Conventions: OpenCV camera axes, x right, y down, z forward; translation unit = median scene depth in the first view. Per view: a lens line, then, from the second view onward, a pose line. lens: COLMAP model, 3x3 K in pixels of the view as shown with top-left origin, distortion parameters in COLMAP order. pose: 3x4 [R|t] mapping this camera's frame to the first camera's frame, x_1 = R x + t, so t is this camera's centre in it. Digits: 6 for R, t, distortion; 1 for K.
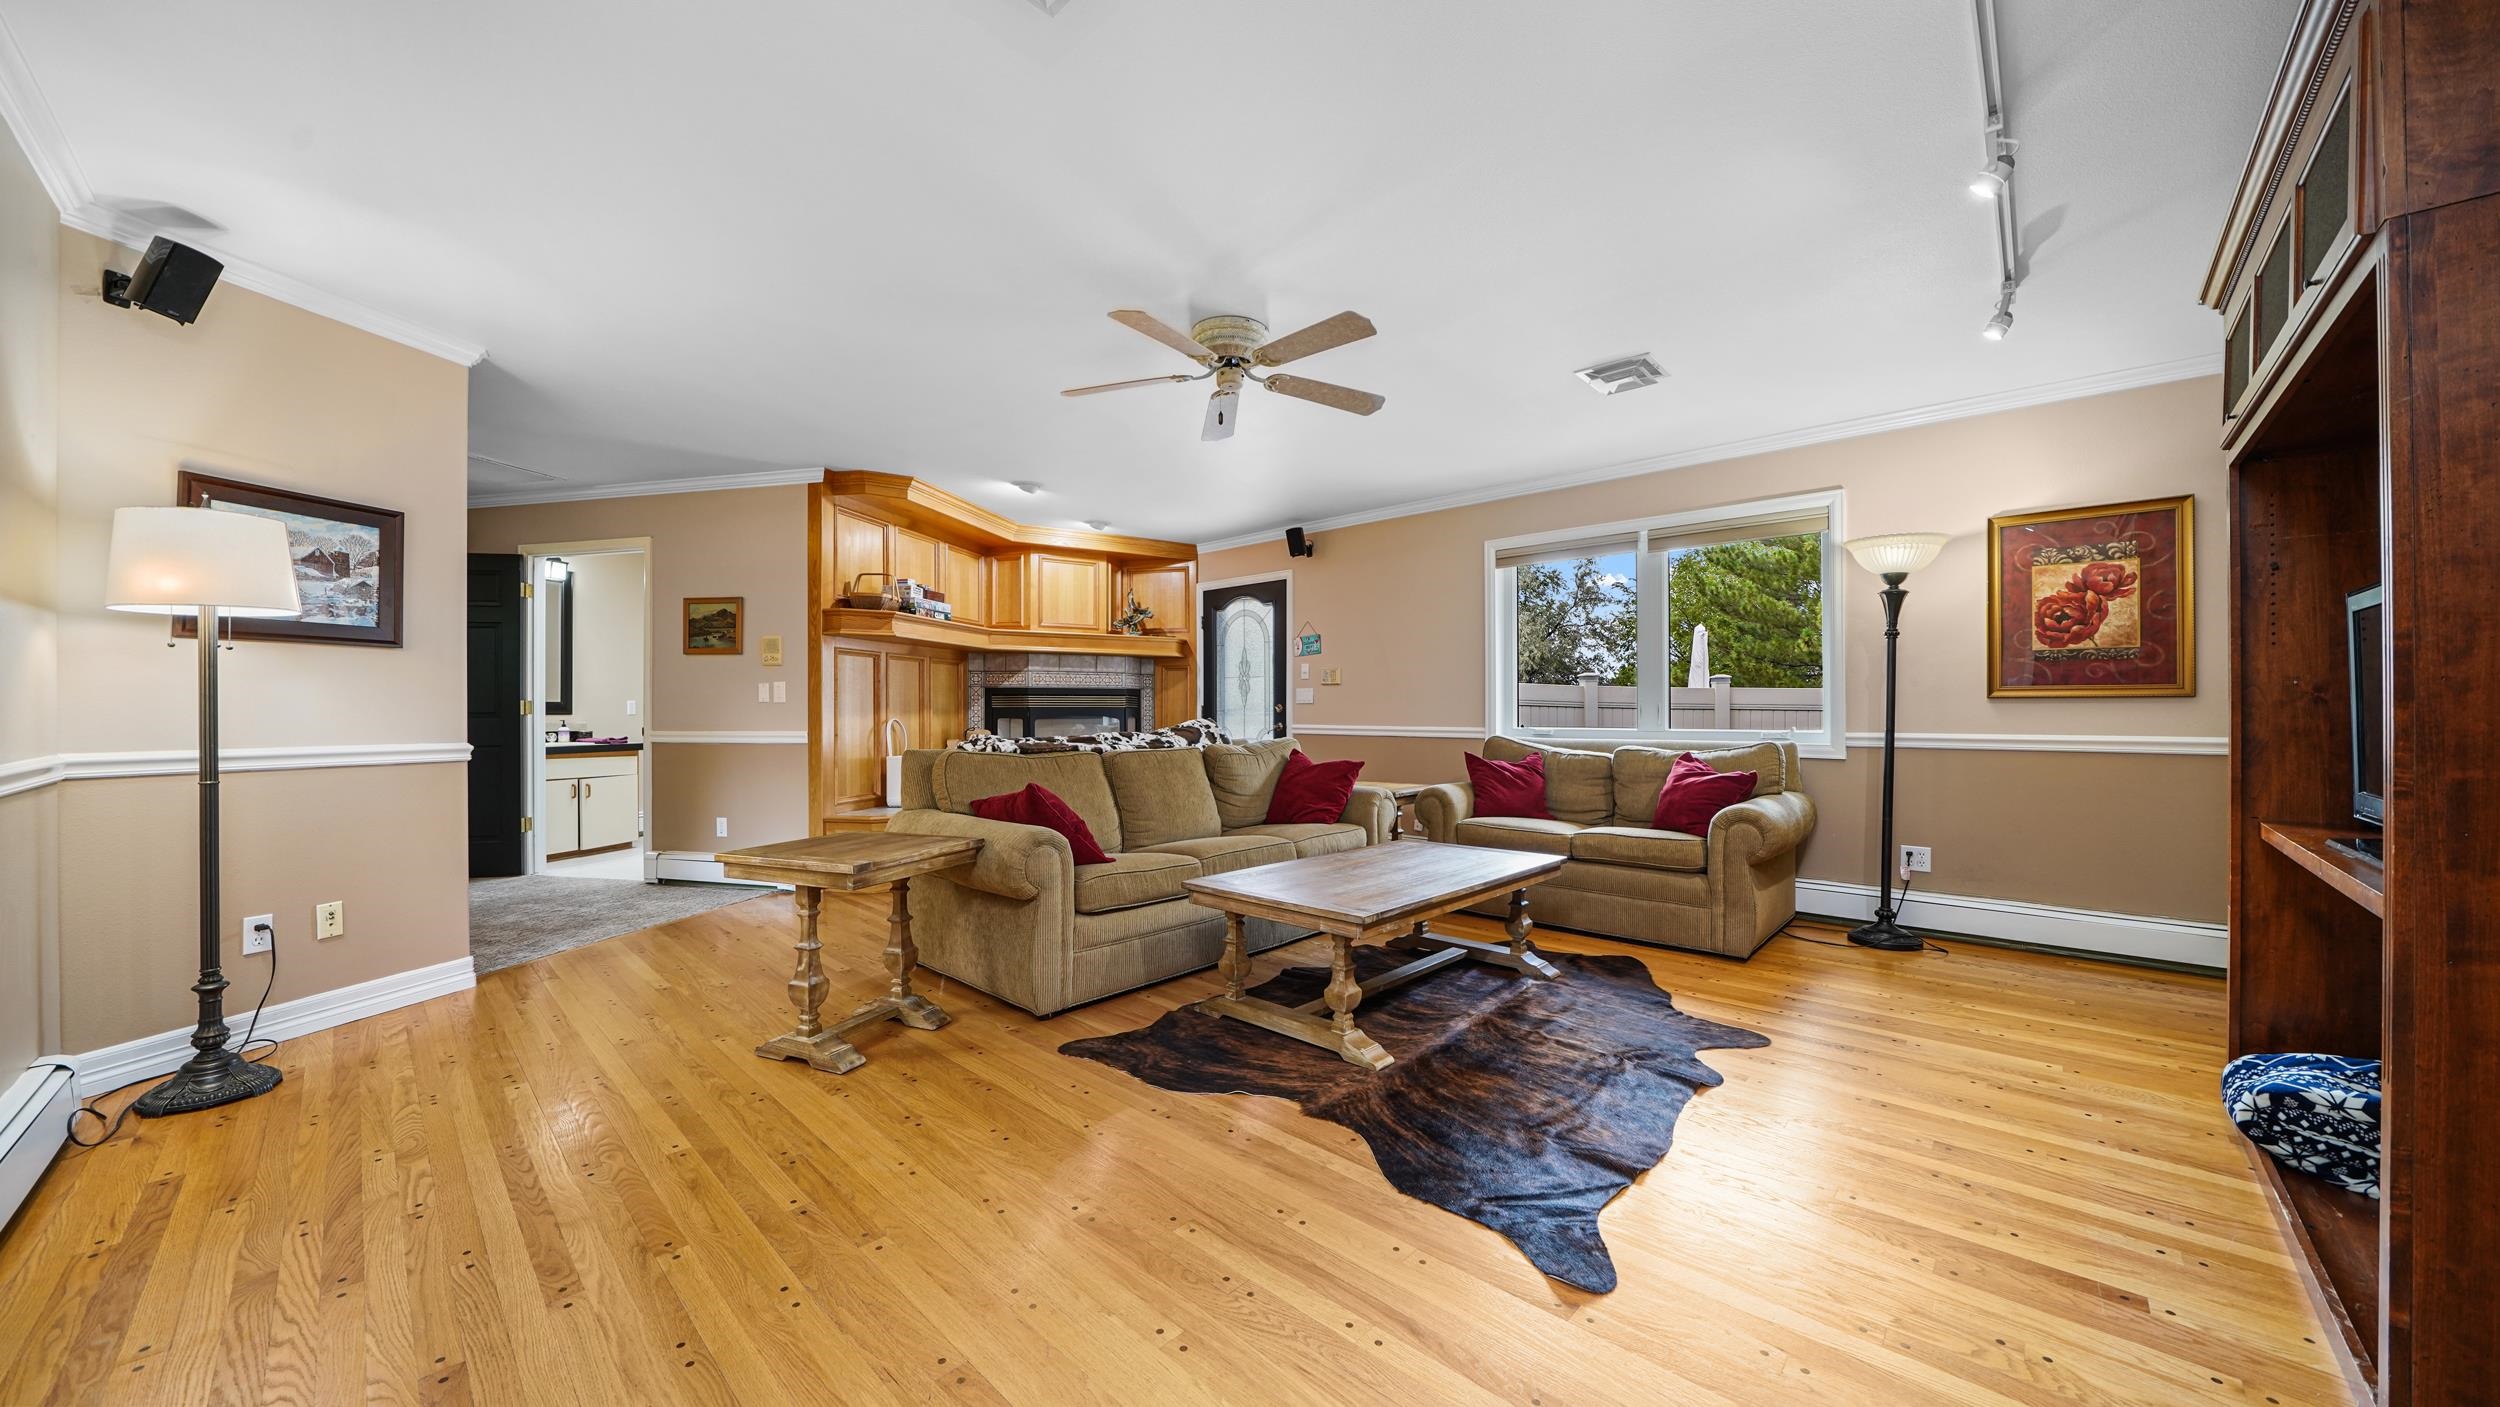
lens RADIAL K [[931.1, 0, 1250.0], [0, 931.1, 703.5], [0, 0, 1]] dist [0.000010, 0.000001]
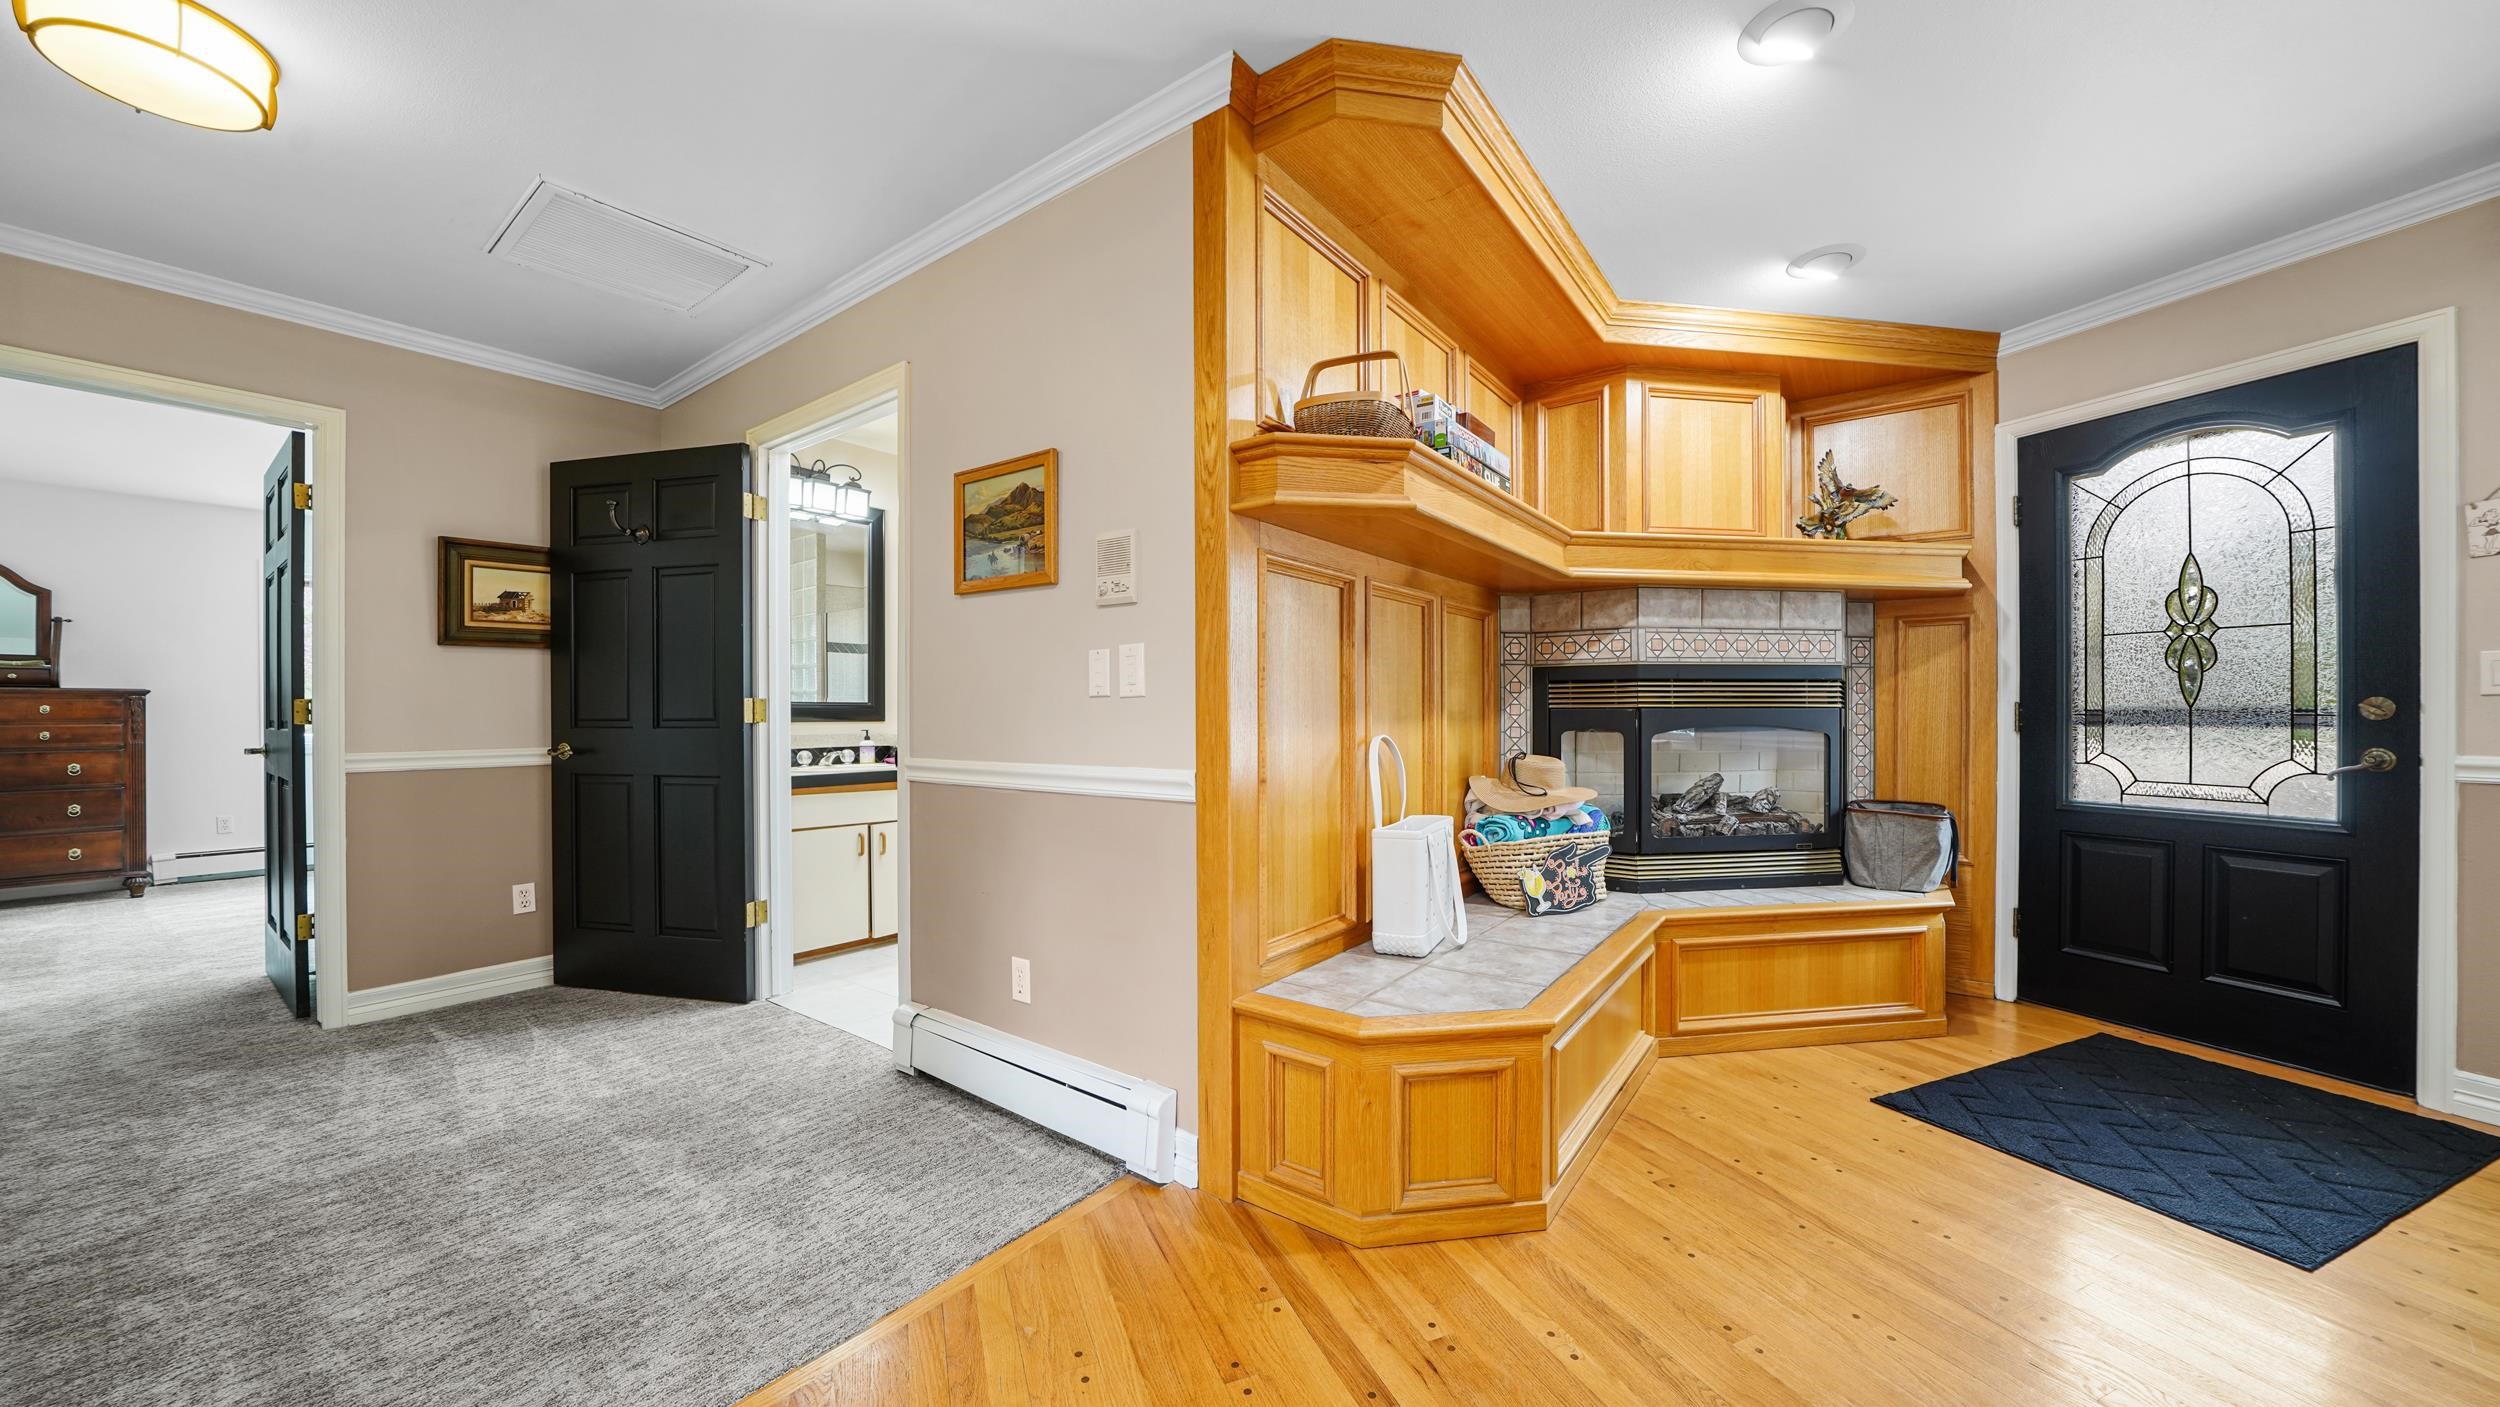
lens RADIAL K [[856.5, 0, 1253.2], [0, 856.5, 714.6], [0, 0, 1]] dist [0.000135, 0.000001]
pose [[0.926838, -0.001554, -0.375459, -0.253803], [0.004002, 0.999976, 0.005739, 0.004532], [0.375441, -0.006822, 0.926821, 0.540181]]
